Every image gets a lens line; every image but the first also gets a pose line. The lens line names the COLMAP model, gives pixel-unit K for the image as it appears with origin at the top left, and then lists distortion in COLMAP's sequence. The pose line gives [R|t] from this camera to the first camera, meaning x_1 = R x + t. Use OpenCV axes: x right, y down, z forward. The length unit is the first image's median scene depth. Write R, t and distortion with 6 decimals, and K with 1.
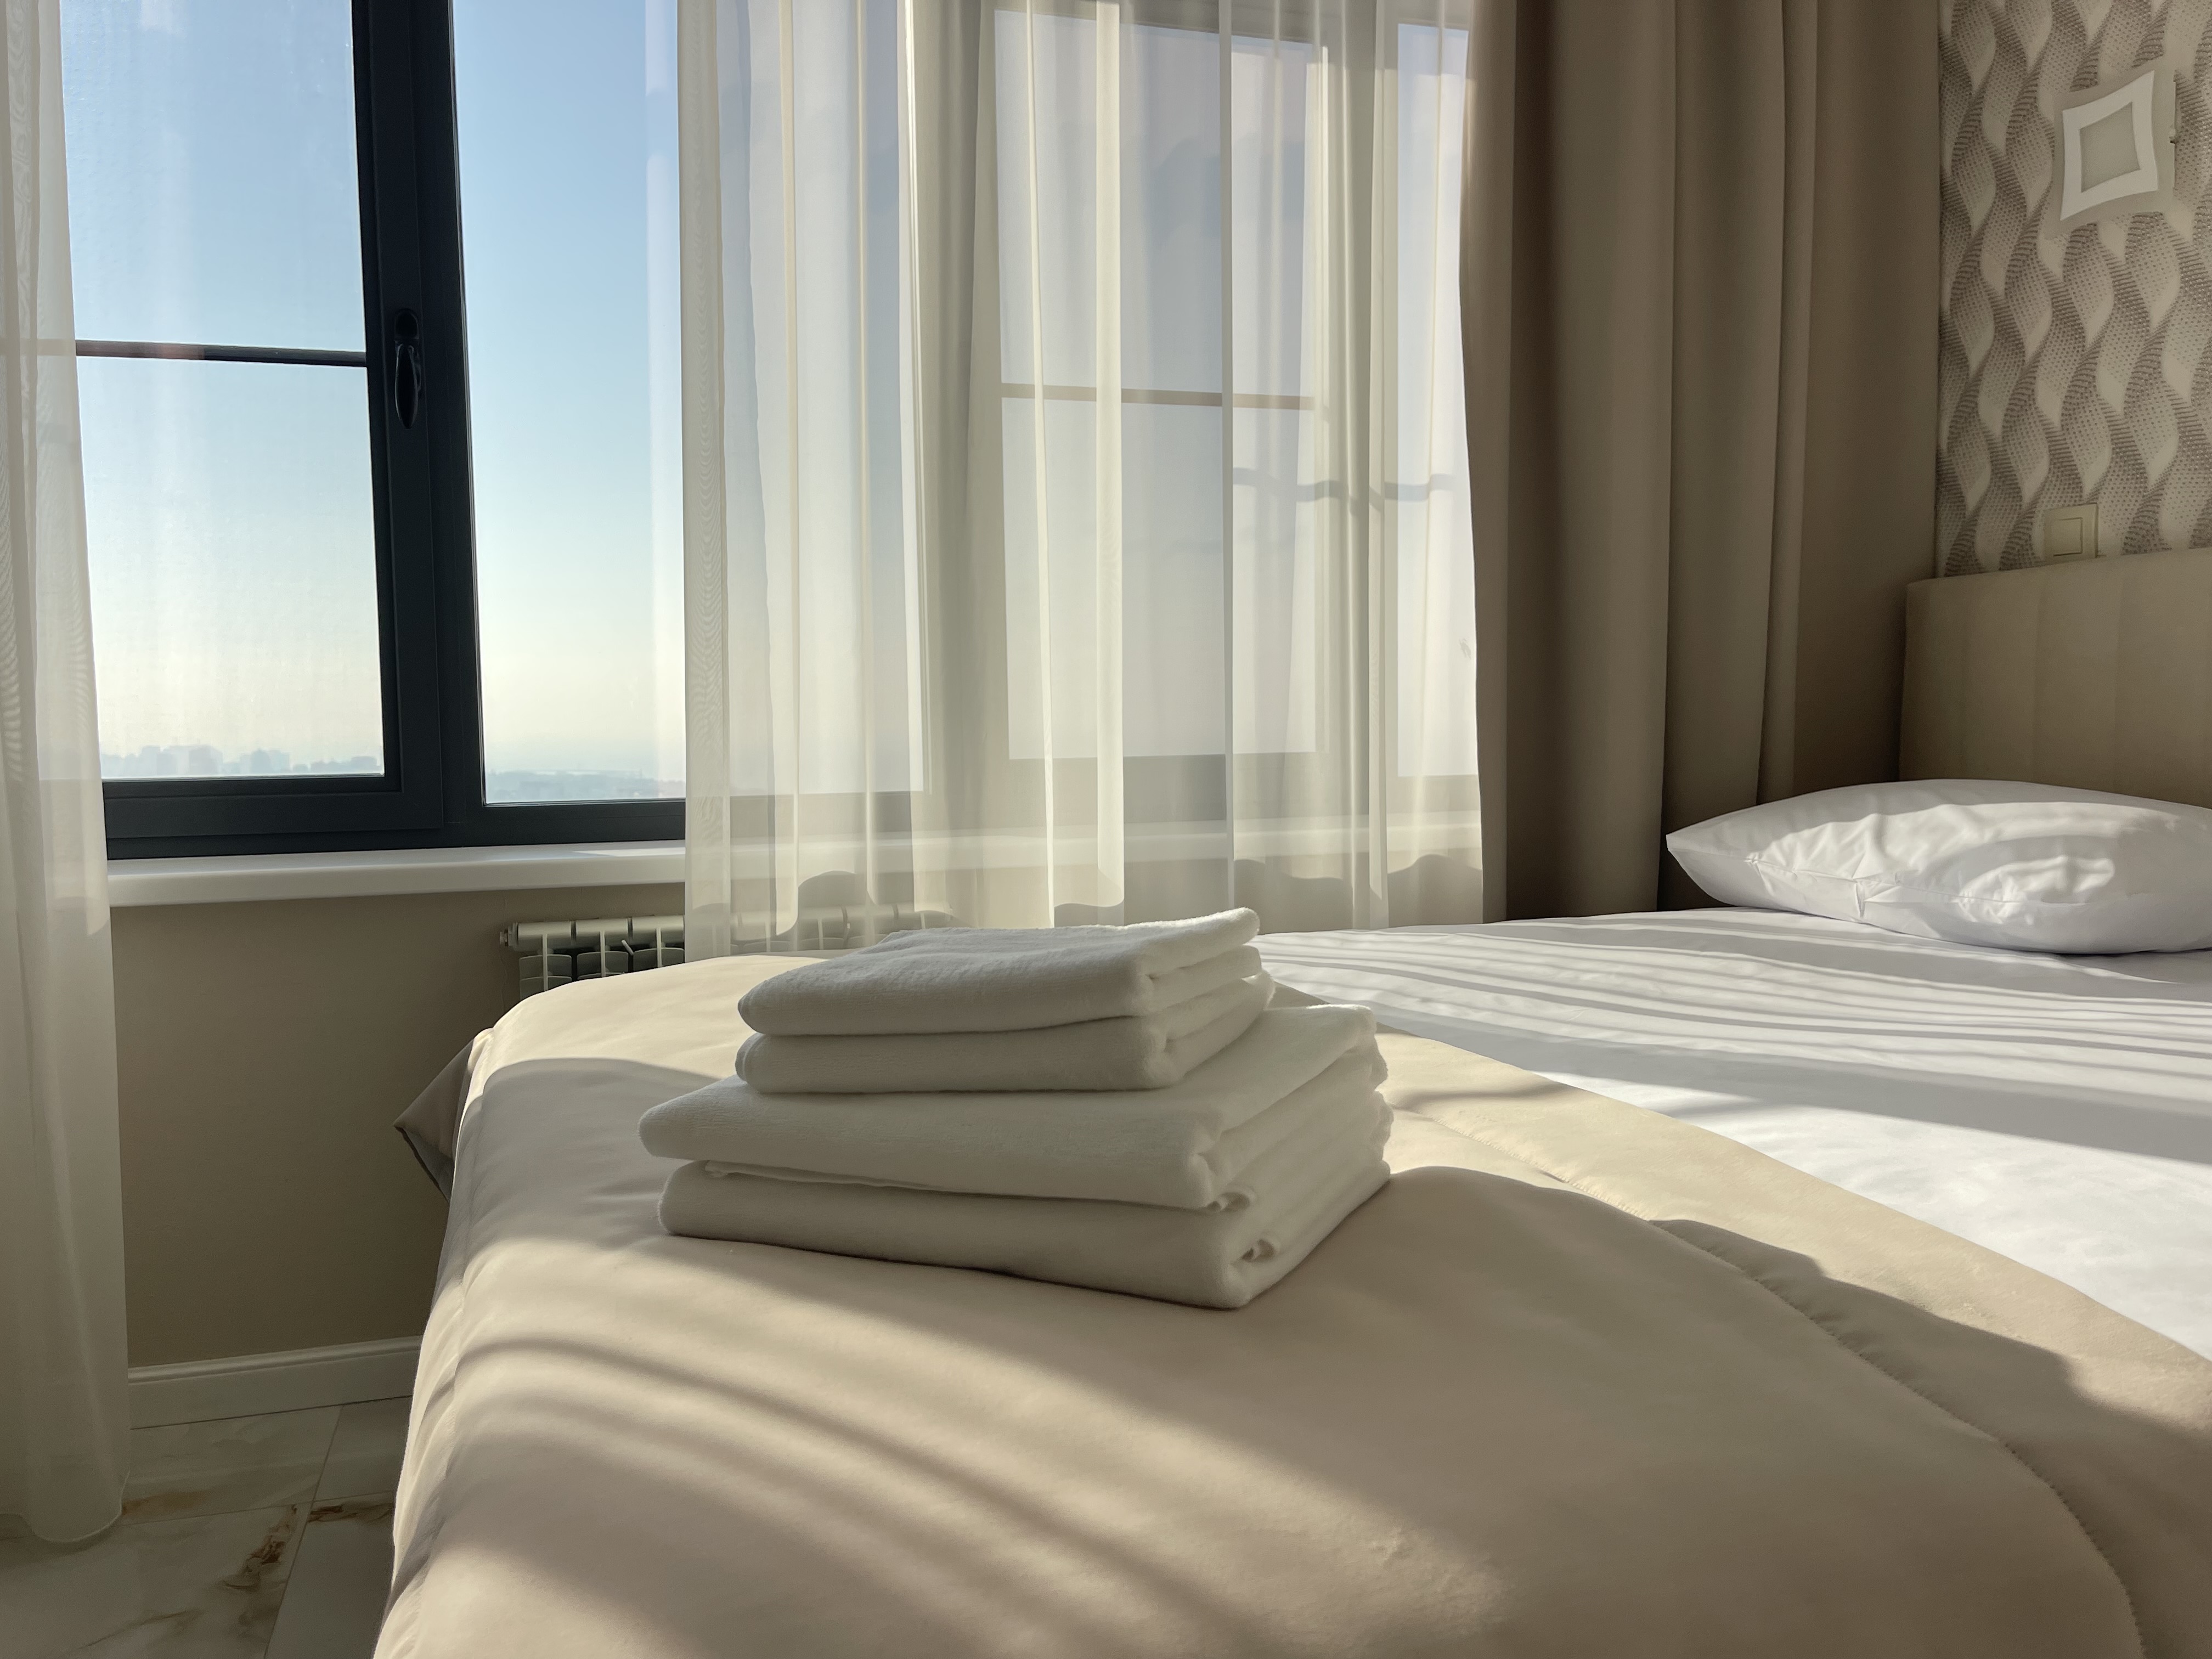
lens RADIAL K [[1645.4, 0, 1038.4], [0, 1645.4, 821.5], [0, 0, 1]] dist [0.094096, -0.127971]
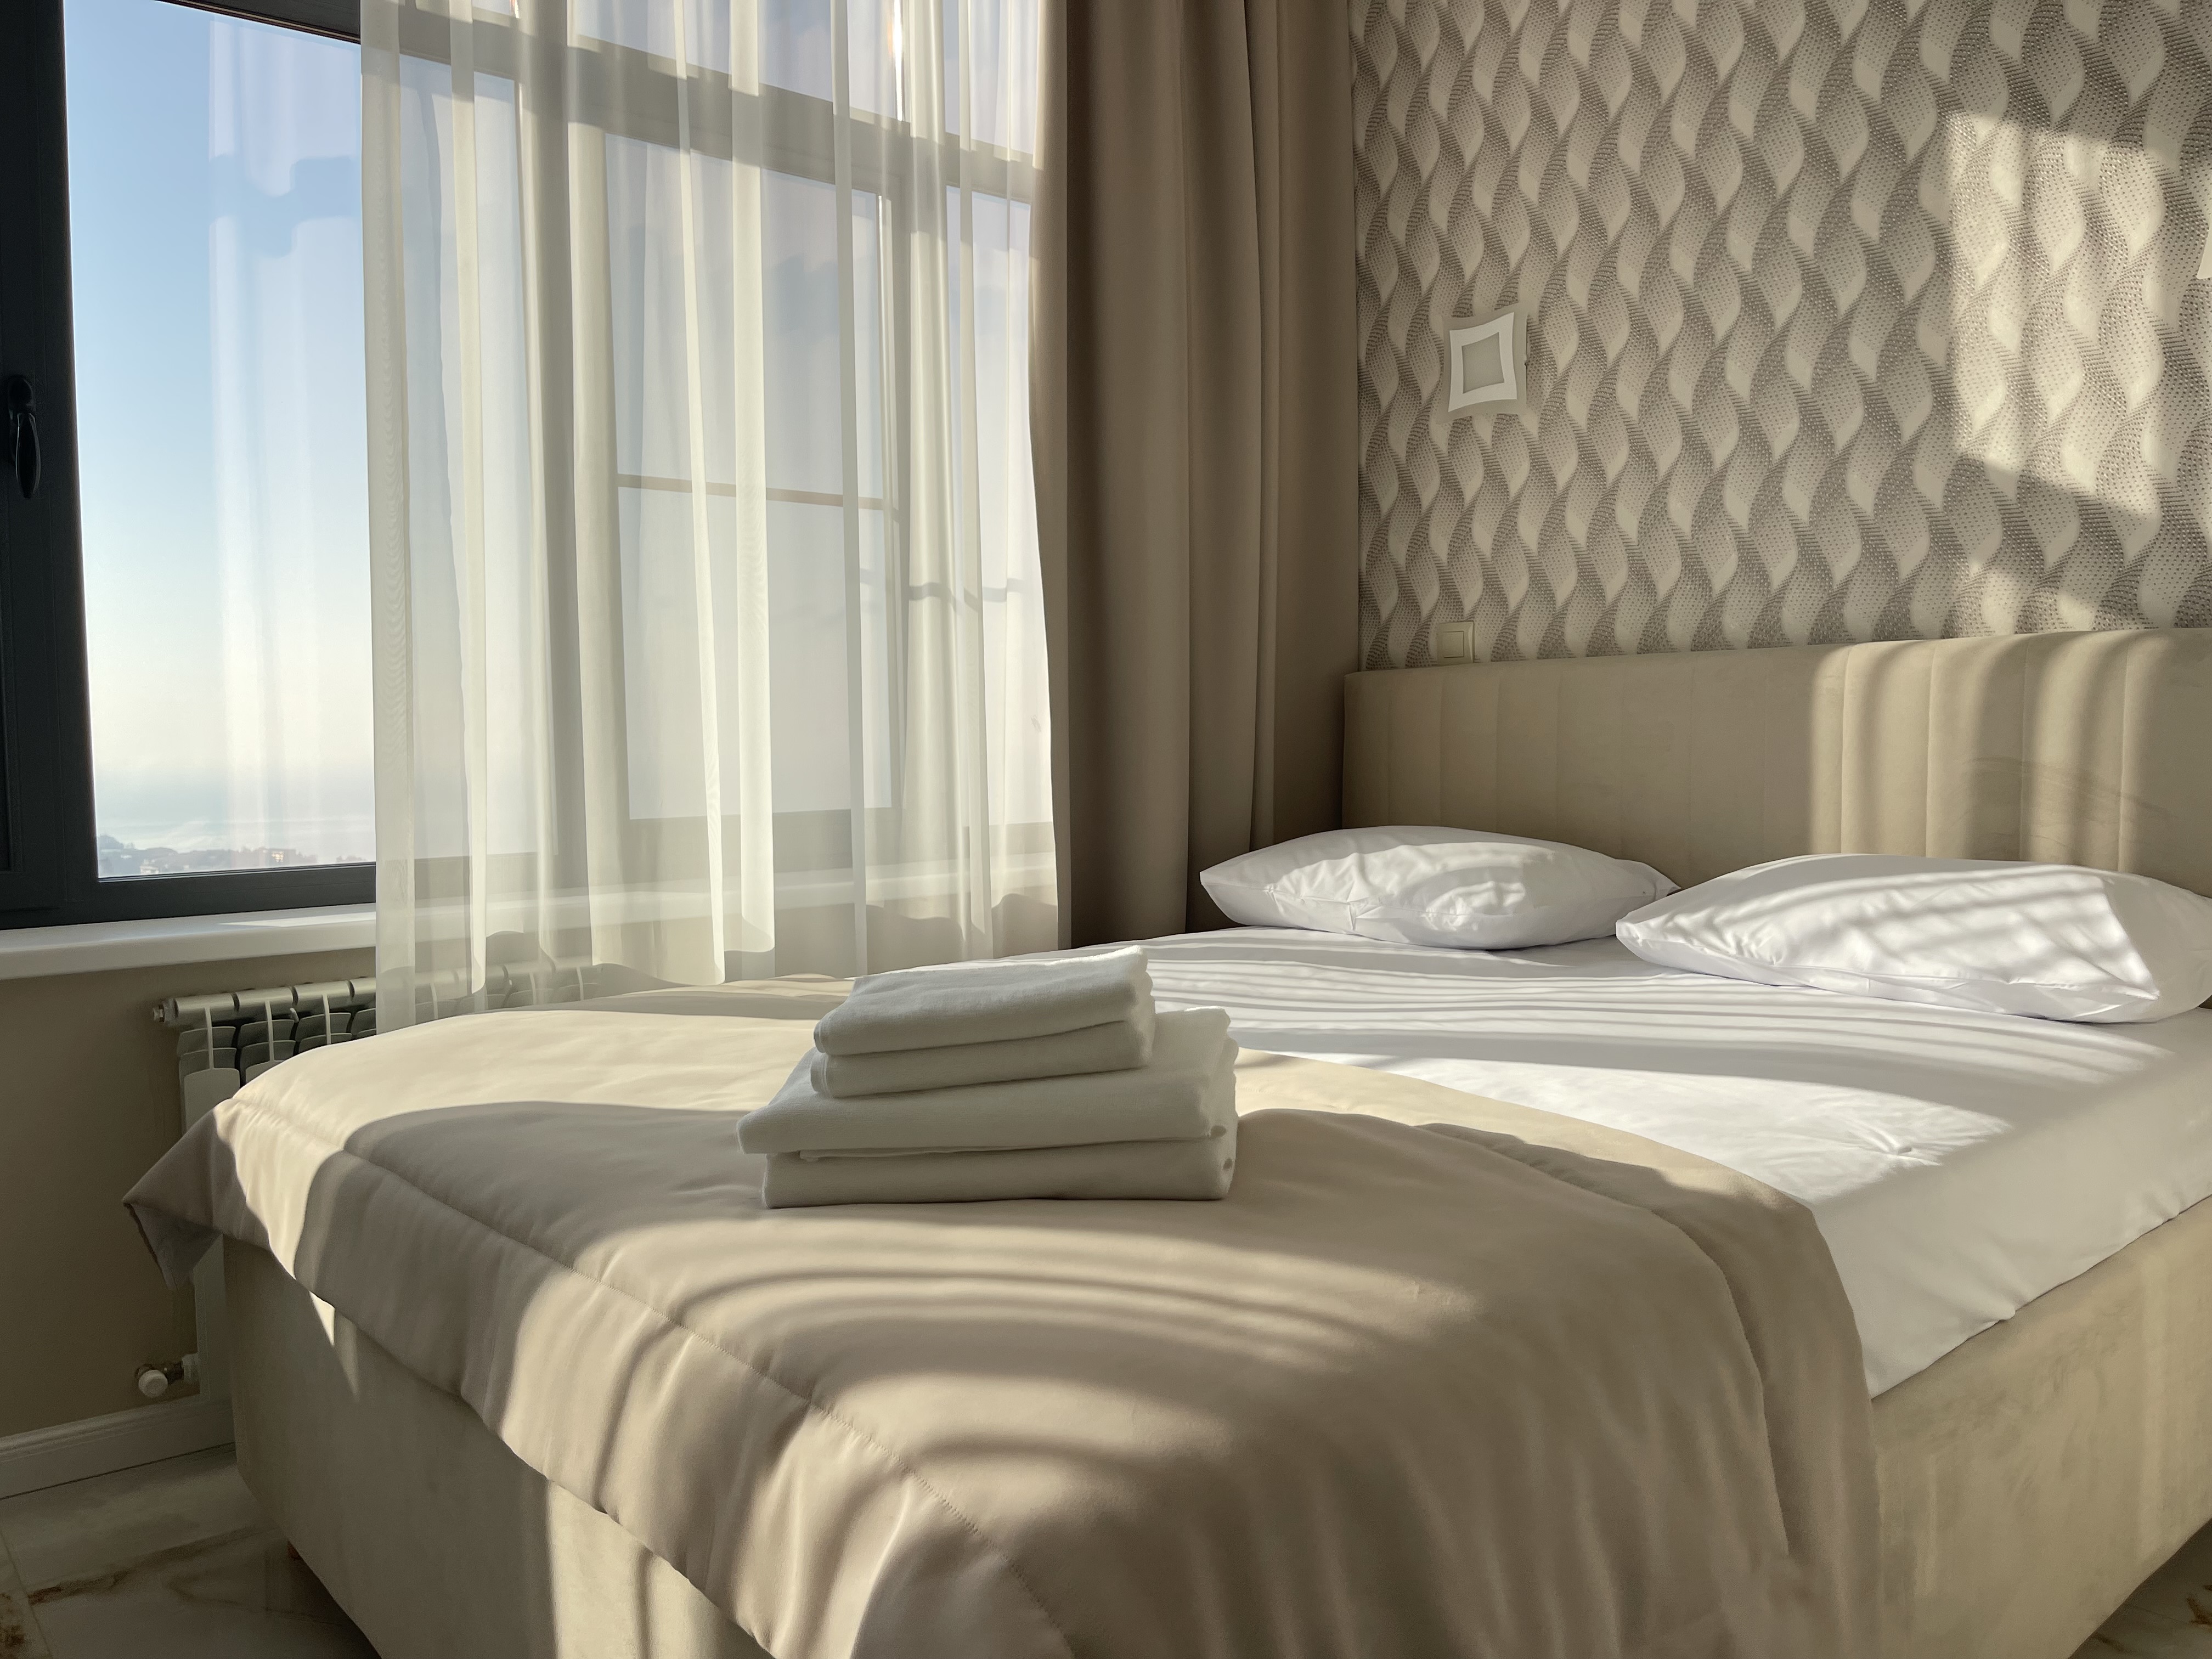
lens RADIAL K [[1706.2, 0, 1106.0], [0, 1706.2, 829.5], [0, 0, 1]] dist [0.029423, 0.046947]
pose [[0.909279, -0.017937, 0.415800, -0.233771], [0.024108, 0.999663, -0.009595, -0.014060], [-0.415488, 0.018749, 0.909406, -0.150271]]
